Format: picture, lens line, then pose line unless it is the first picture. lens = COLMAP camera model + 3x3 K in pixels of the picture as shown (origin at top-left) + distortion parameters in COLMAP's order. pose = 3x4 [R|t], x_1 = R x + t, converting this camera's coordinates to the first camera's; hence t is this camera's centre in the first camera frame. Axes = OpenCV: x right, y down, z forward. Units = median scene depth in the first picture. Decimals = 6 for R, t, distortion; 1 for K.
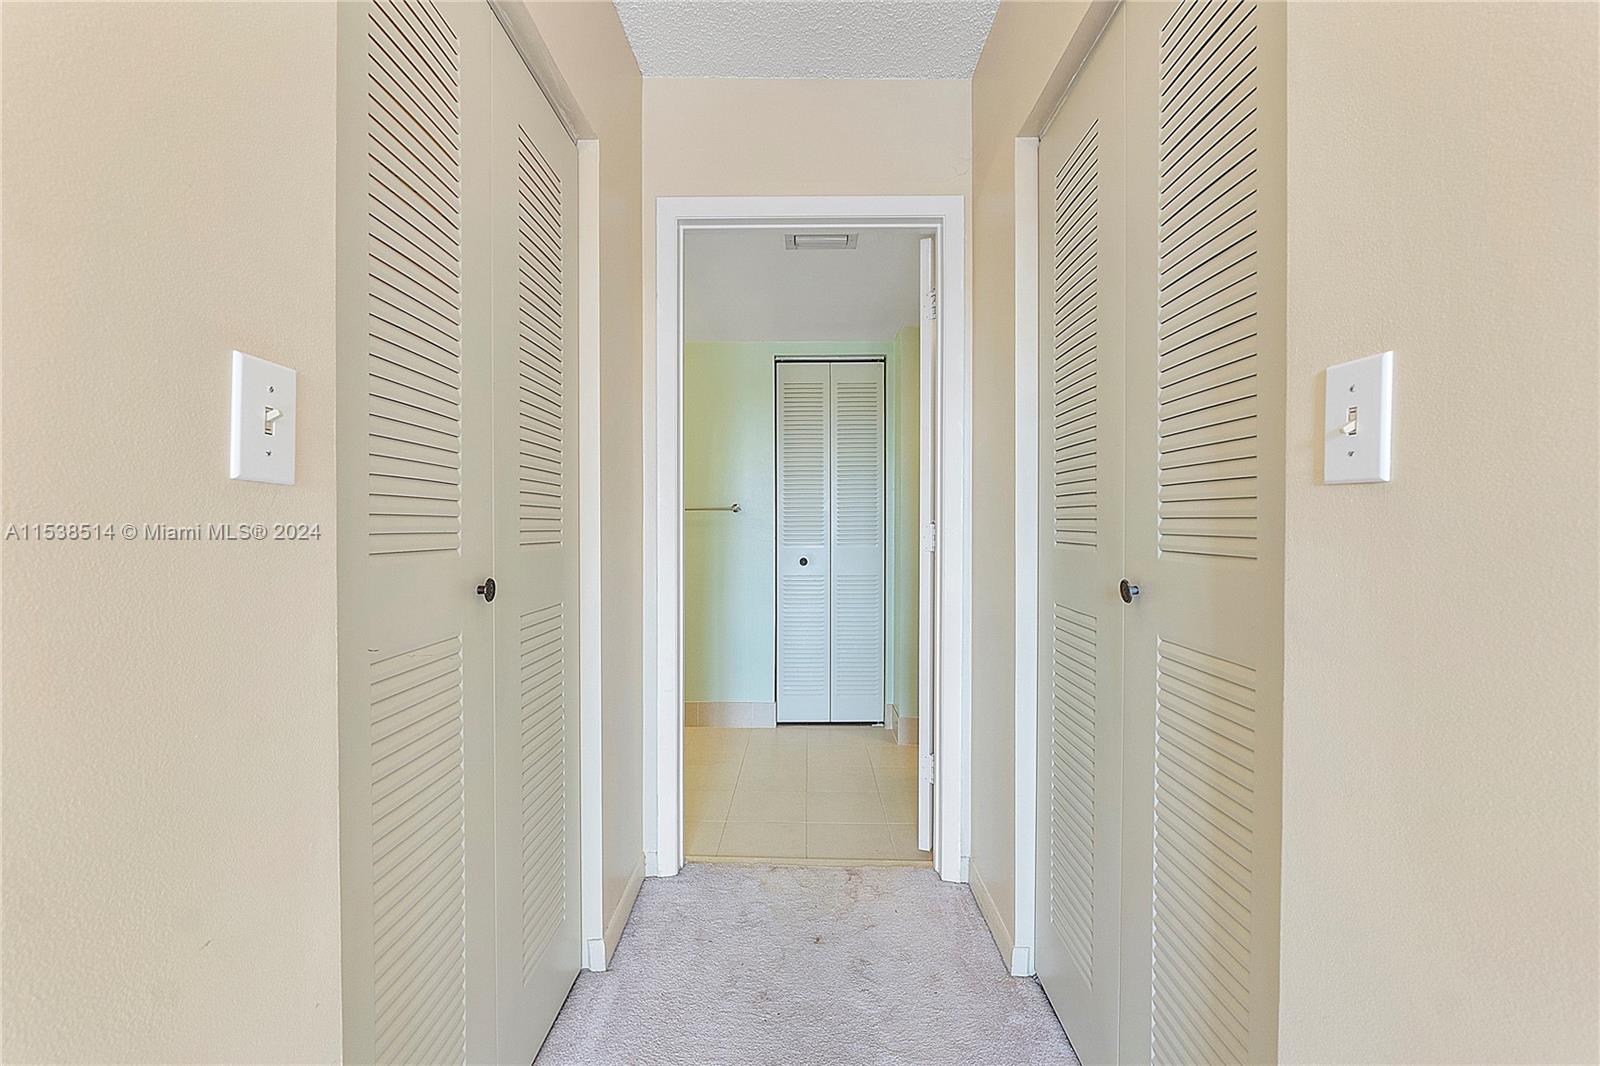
lens RADIAL K [[677.9, 0, 799.2], [0, 677.9, 529.3], [0, 0, 1]] dist [-0.004058, -0.000996]
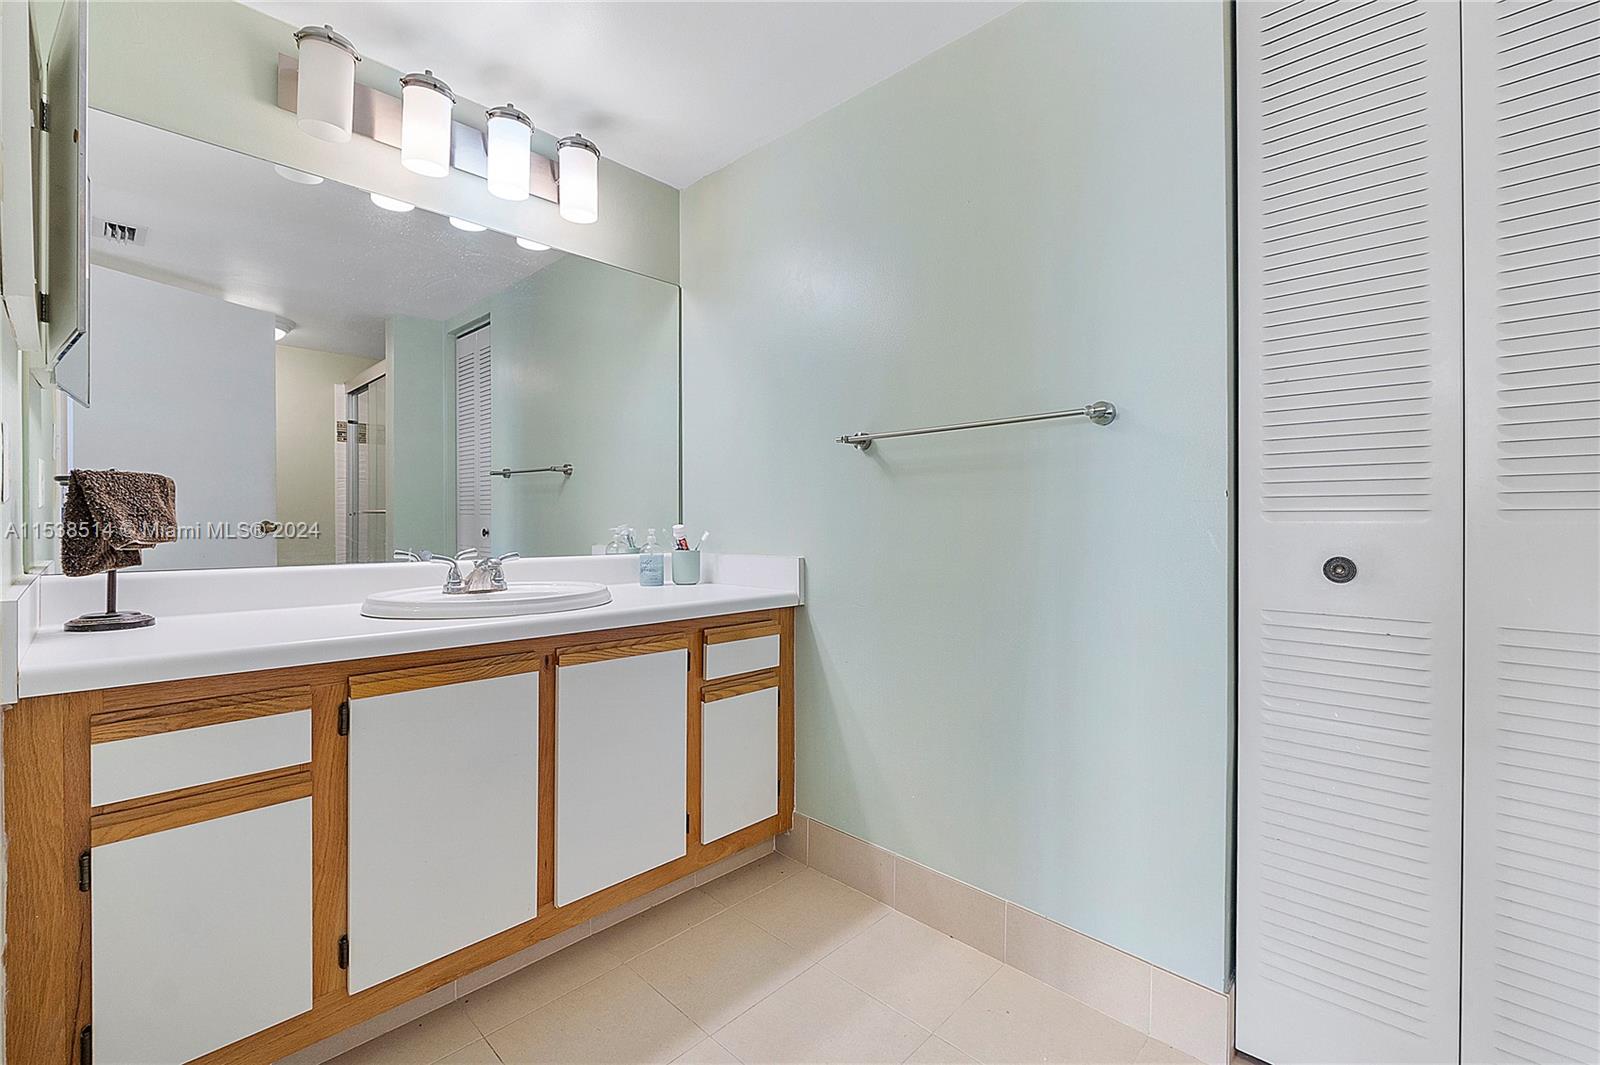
lens RADIAL K [[677.9, 0, 801.3], [0, 677.9, 526.9], [0, 0, 1]] dist [-0.004058, -0.000996]
pose [[0.727605, 0.008068, -0.685949, 0.038538], [-0.007081, 0.999966, 0.004251, 0.029173], [0.685960, 0.001764, 0.727637, 0.622060]]
